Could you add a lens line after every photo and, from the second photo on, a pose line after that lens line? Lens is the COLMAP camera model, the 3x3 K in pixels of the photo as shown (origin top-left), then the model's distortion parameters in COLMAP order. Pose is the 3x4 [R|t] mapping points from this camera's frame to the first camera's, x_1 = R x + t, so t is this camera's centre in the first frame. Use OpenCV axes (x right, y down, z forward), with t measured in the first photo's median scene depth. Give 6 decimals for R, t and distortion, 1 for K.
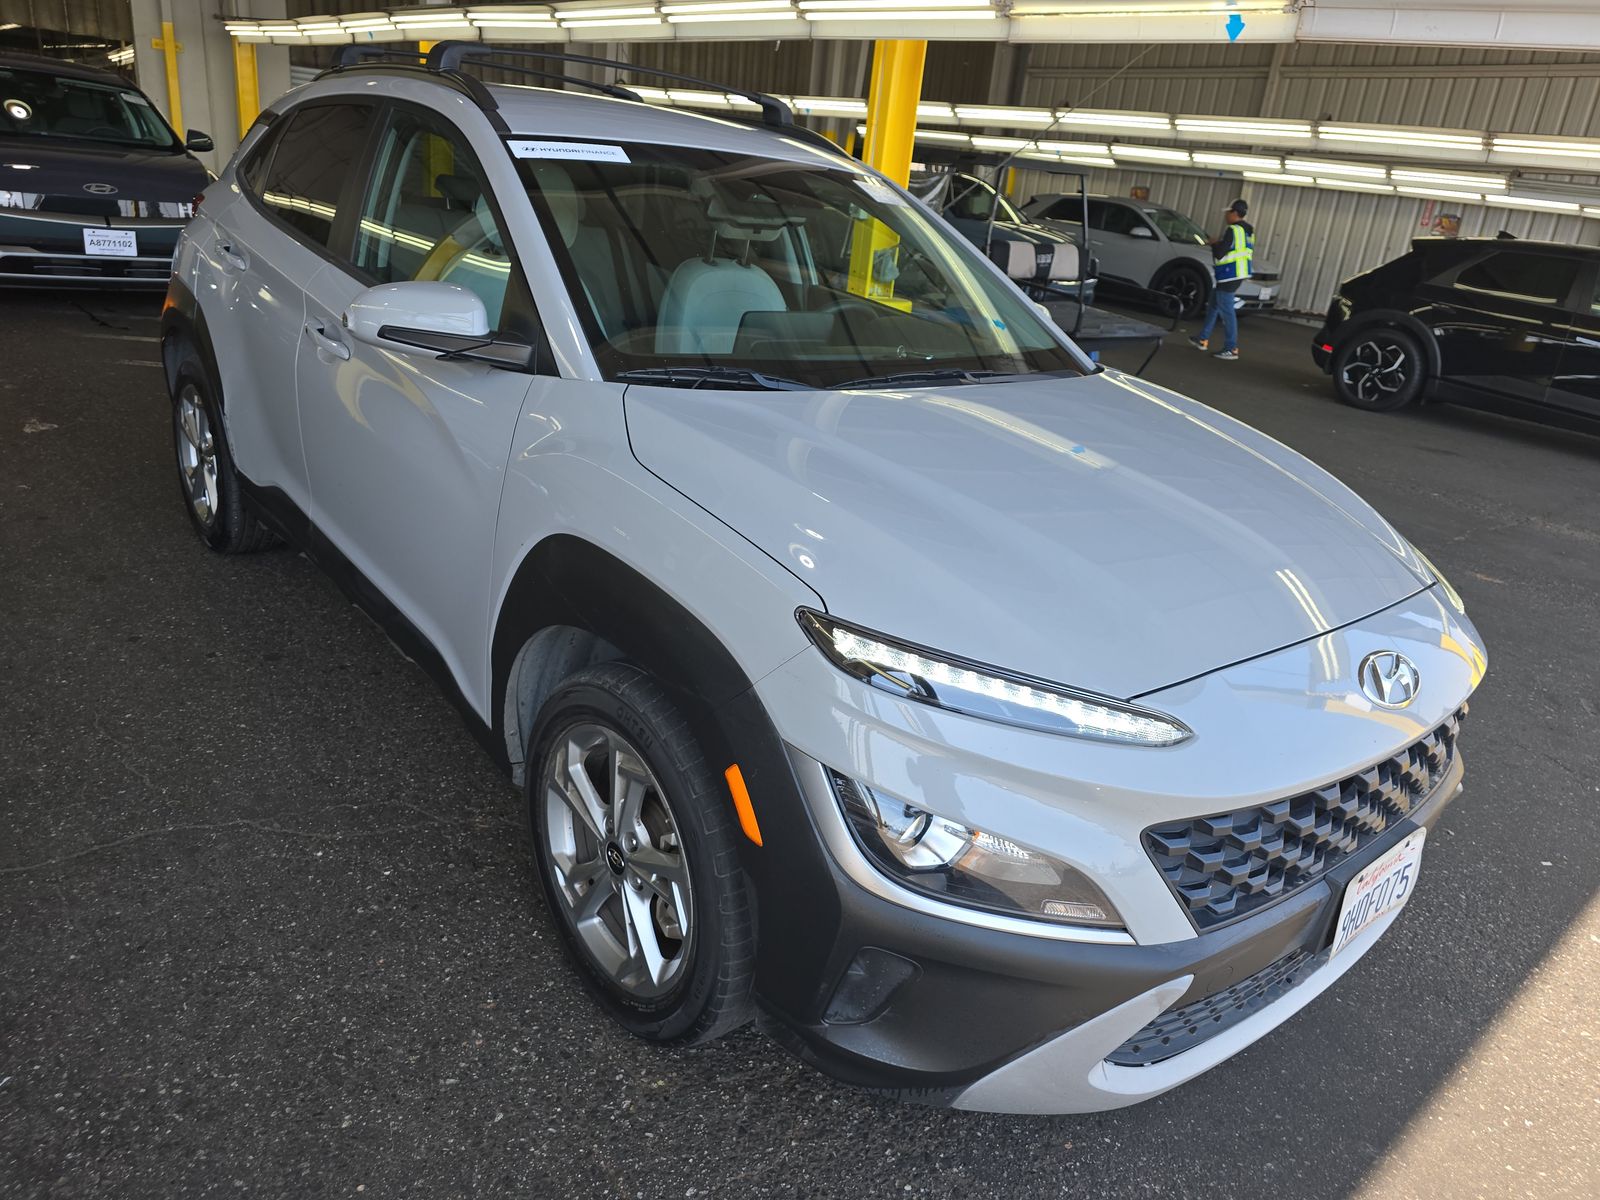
lens RADIAL K [[1063.7, 0, 800.0], [0, 1063.7, 600.0], [0, 0, 1]] dist [0.007001, 0.002665]
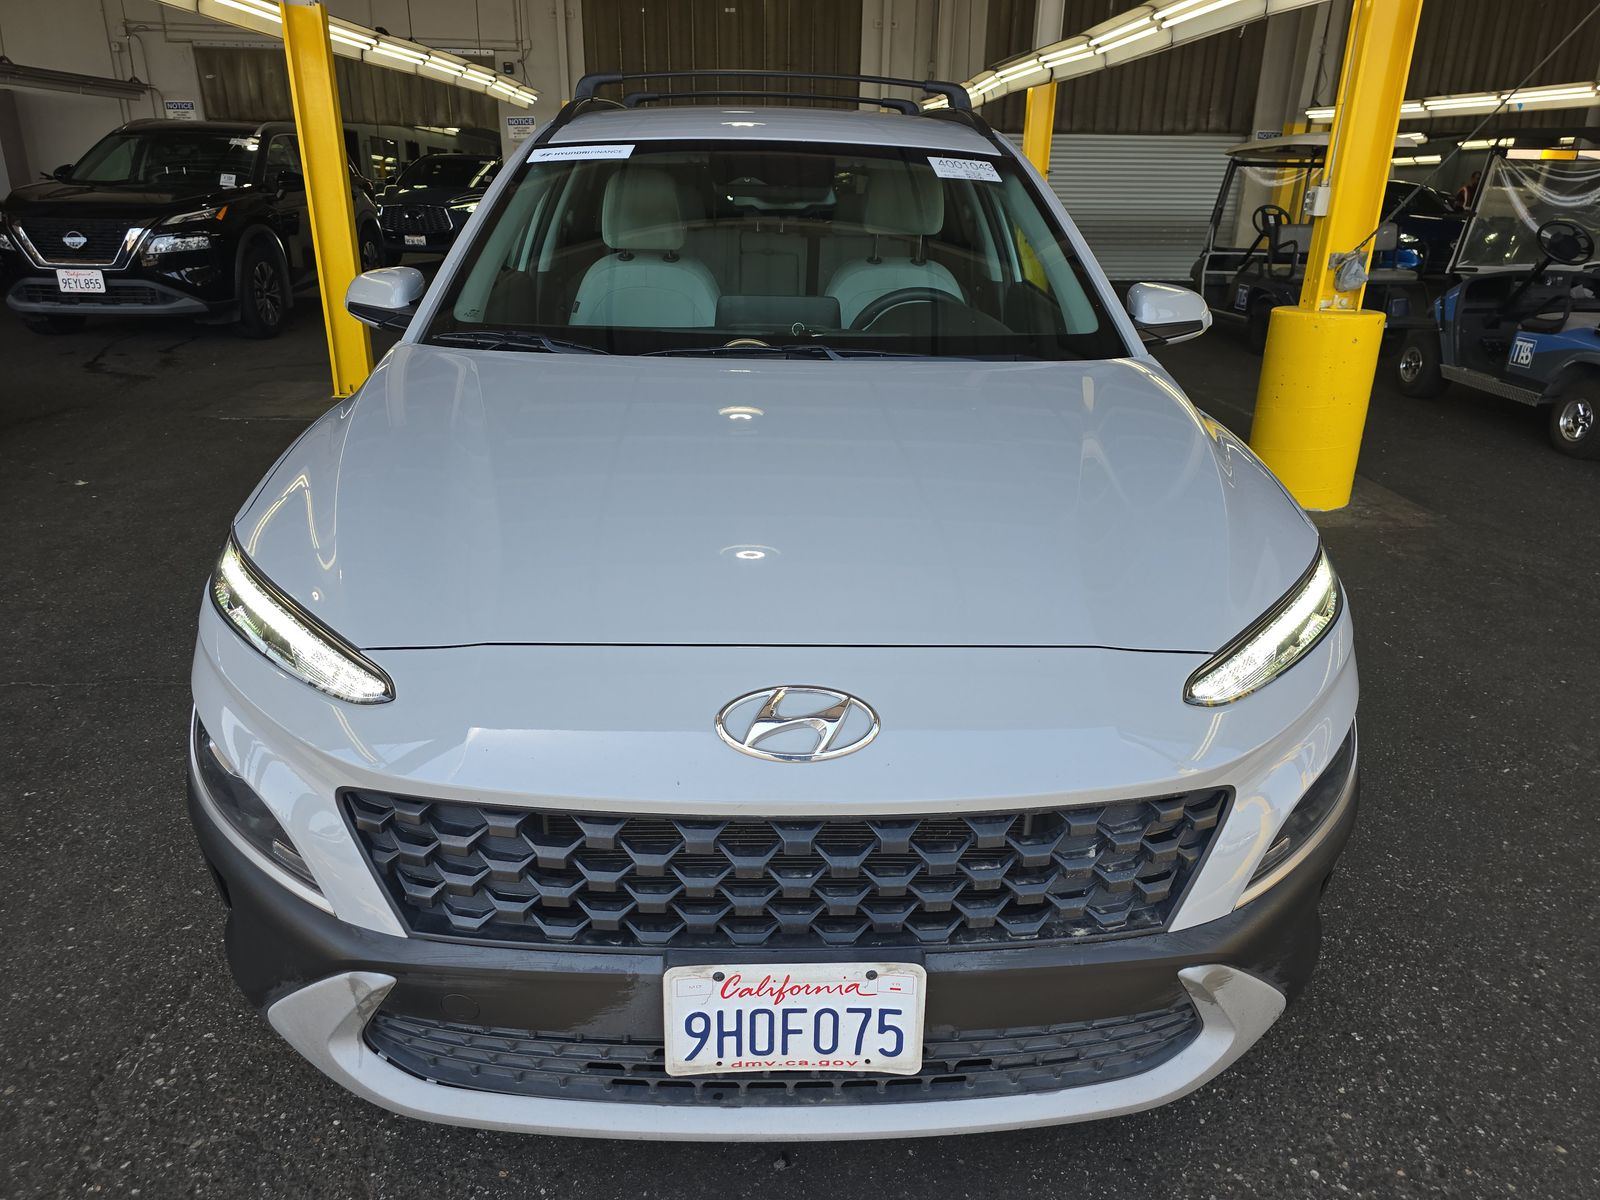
lens RADIAL K [[1063.7, 0, 800.0], [0, 1063.7, 600.0], [0, 0, 1]] dist [0.007001, 0.002665]
pose [[0.787217, 0.139460, -0.600700, 0.813095], [-0.166261, 0.986020, 0.011032, -0.014755], [0.593841, 0.091188, 0.799399, 0.341282]]
